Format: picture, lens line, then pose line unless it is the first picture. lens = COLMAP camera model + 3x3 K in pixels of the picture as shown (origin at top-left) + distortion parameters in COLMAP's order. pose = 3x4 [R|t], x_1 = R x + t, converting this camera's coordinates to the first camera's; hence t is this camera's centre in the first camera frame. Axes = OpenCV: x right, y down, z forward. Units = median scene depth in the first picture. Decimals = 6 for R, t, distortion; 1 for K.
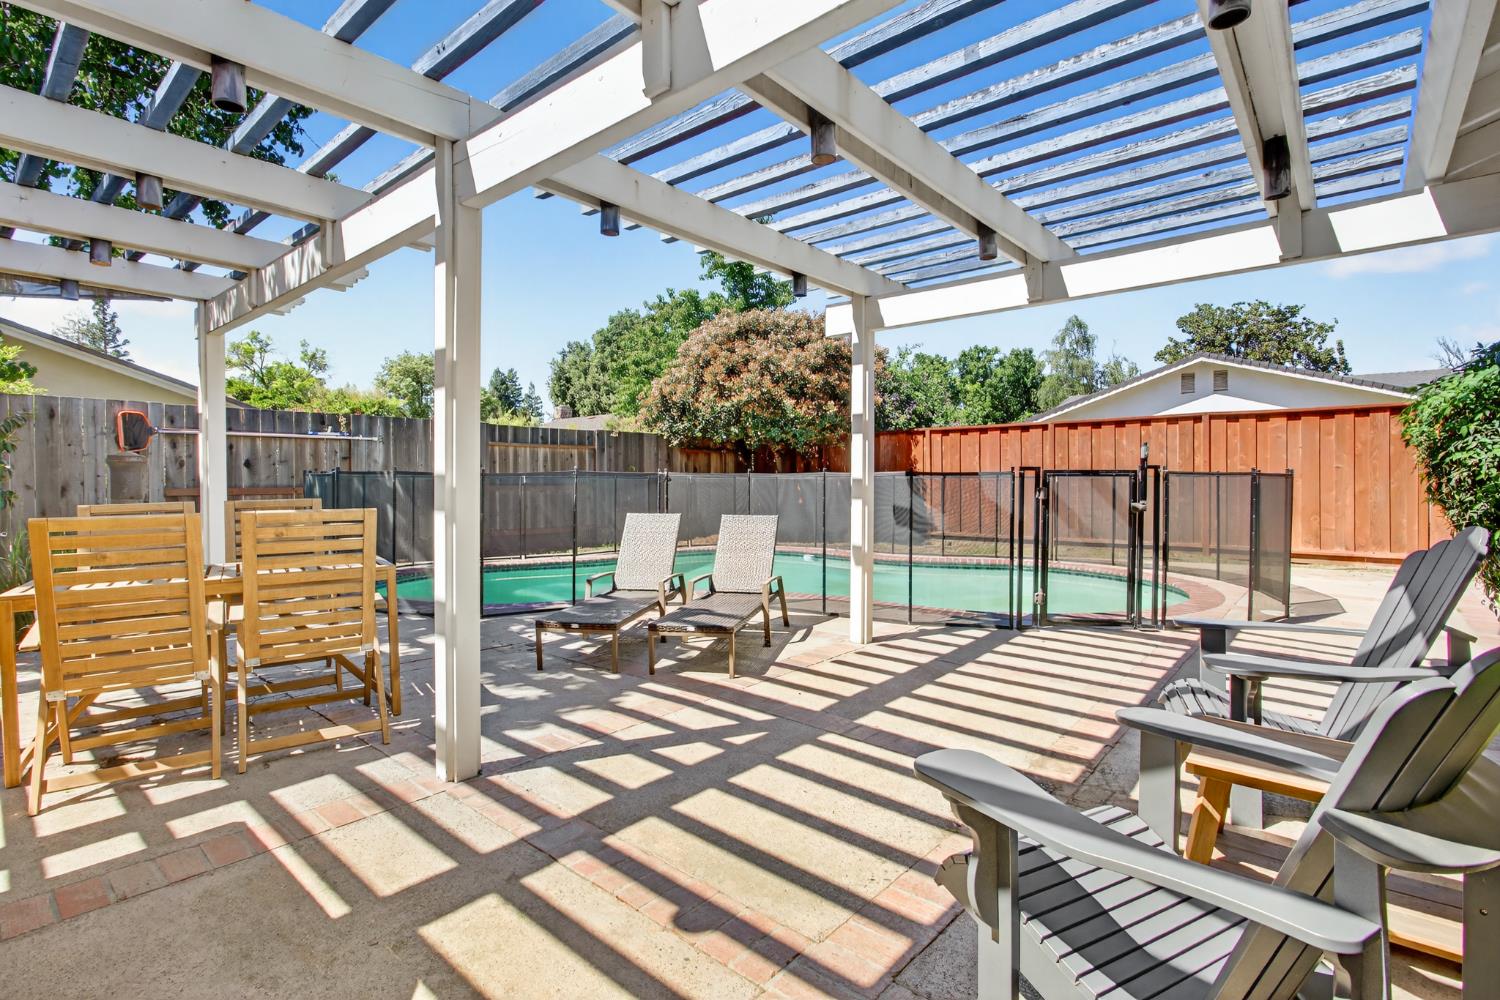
lens RADIAL K [[714.7, 0, 745.4], [0, 714.7, 497.5], [0, 0, 1]] dist [-0.011541, 0.002954]
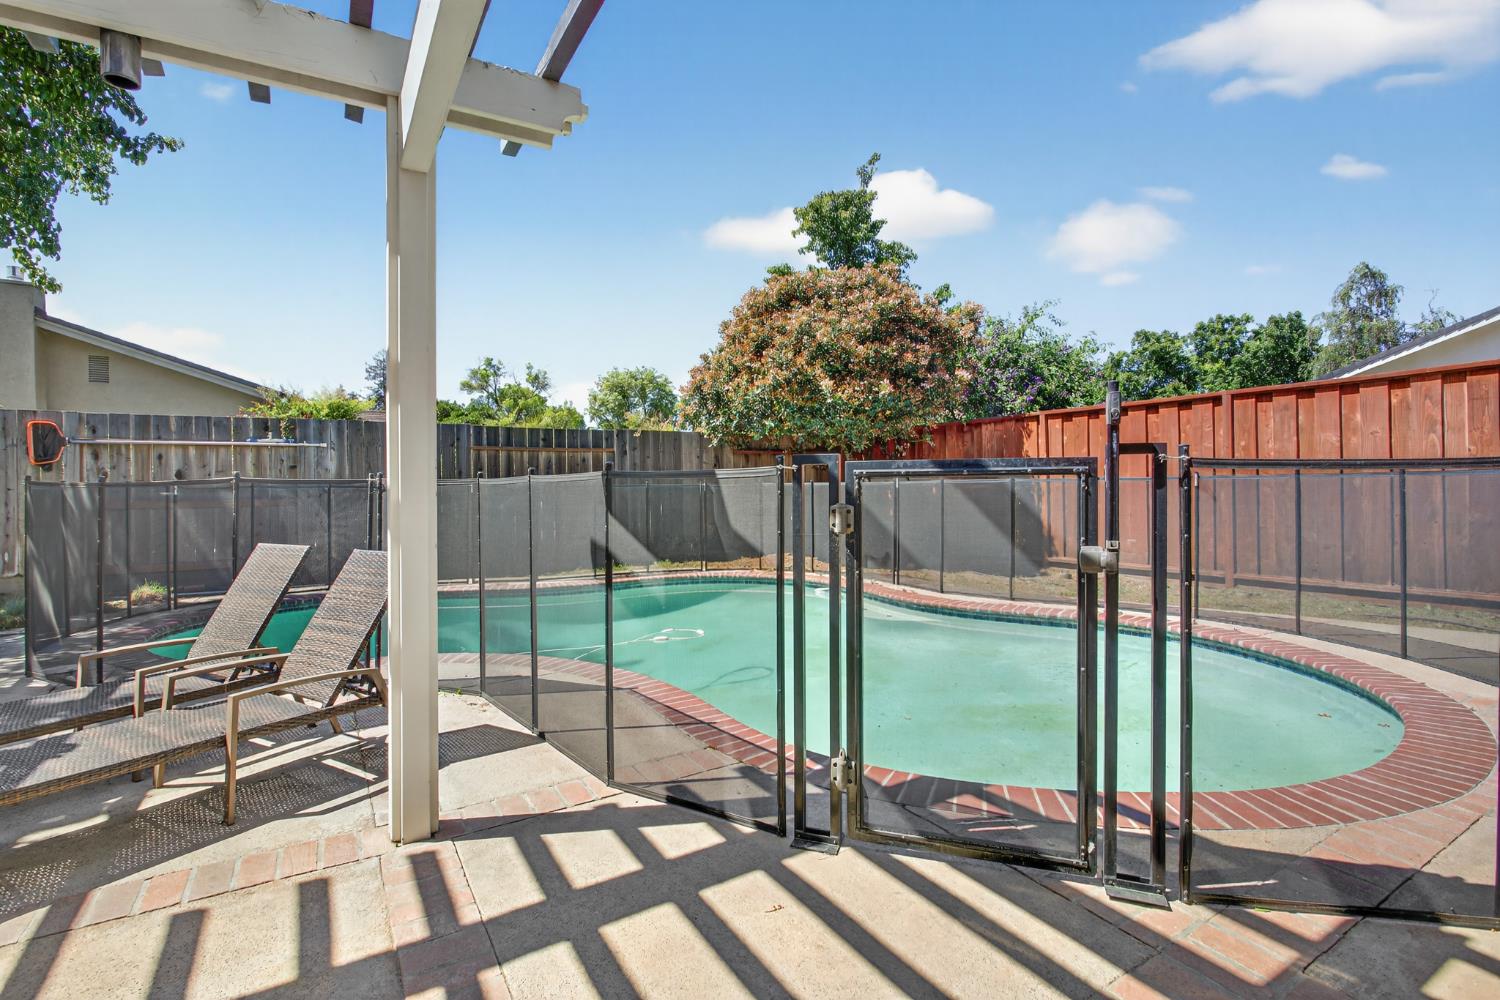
lens RADIAL K [[714.7, 0, 750.0], [0, 714.7, 490.7], [0, 0, 1]] dist [-0.011541, 0.002954]
pose [[0.950273, -0.007349, -0.311331, 0.215641], [0.001508, 0.999818, -0.018996, -0.005977], [0.311415, 0.017582, 0.950111, 0.258486]]
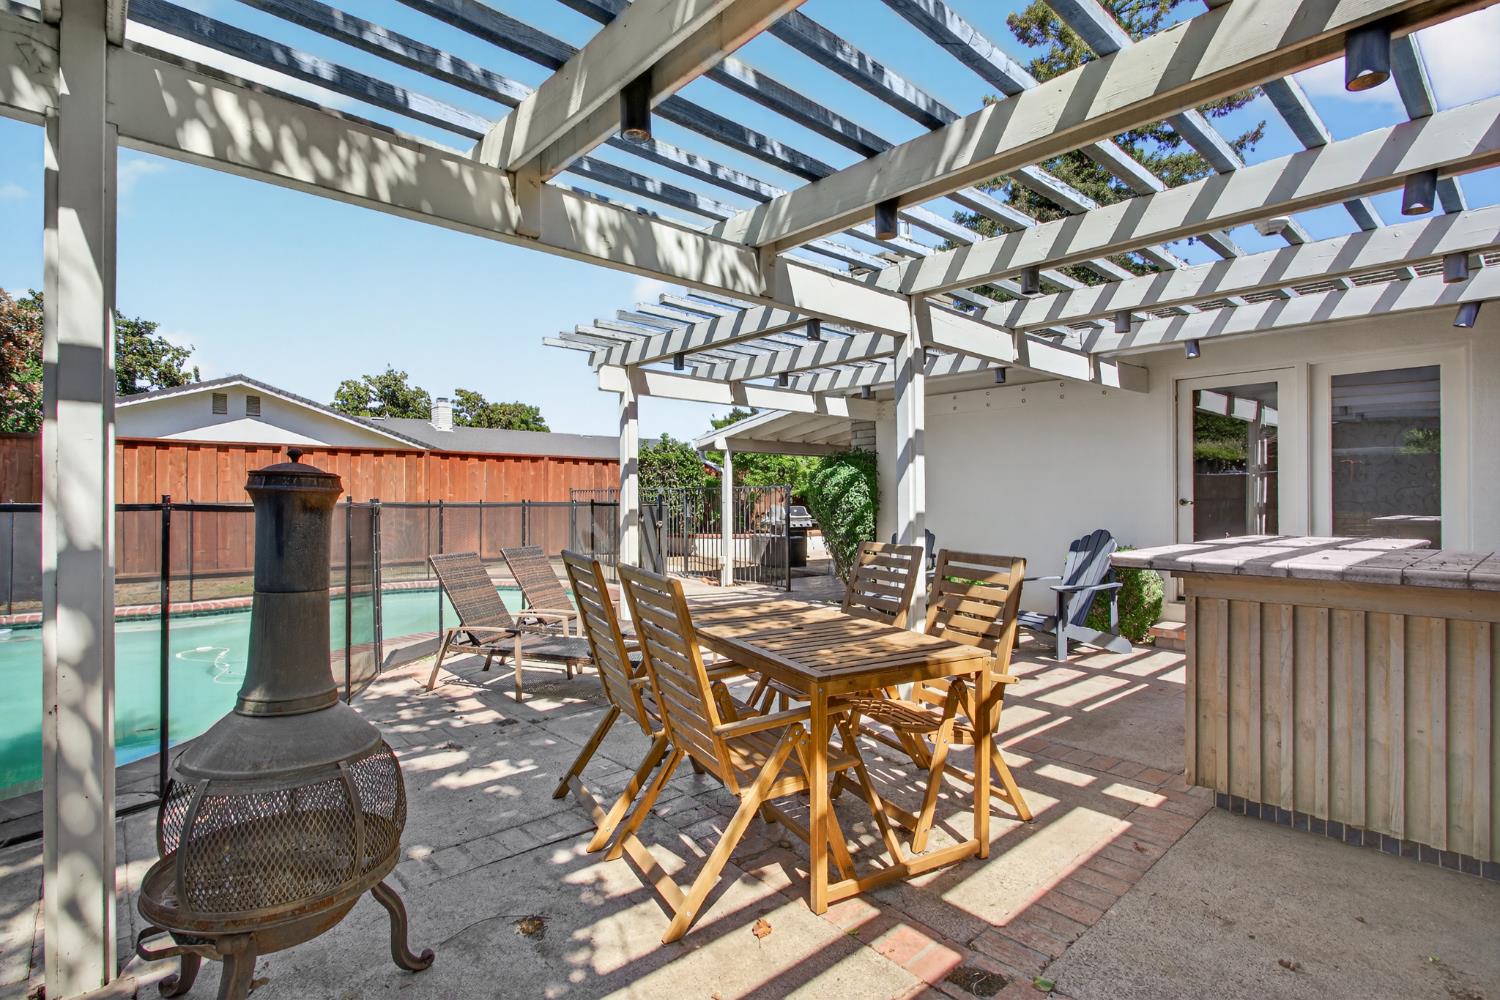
lens RADIAL K [[714.7, 0, 750.9], [0, 714.7, 505.4], [0, 0, 1]] dist [-0.011541, 0.002954]
pose [[0.110952, 0.003924, 0.993818, -0.454329], [0.009851, 0.999939, -0.005048, -0.011709], [-0.993777, 0.010351, 0.110906, 0.271744]]
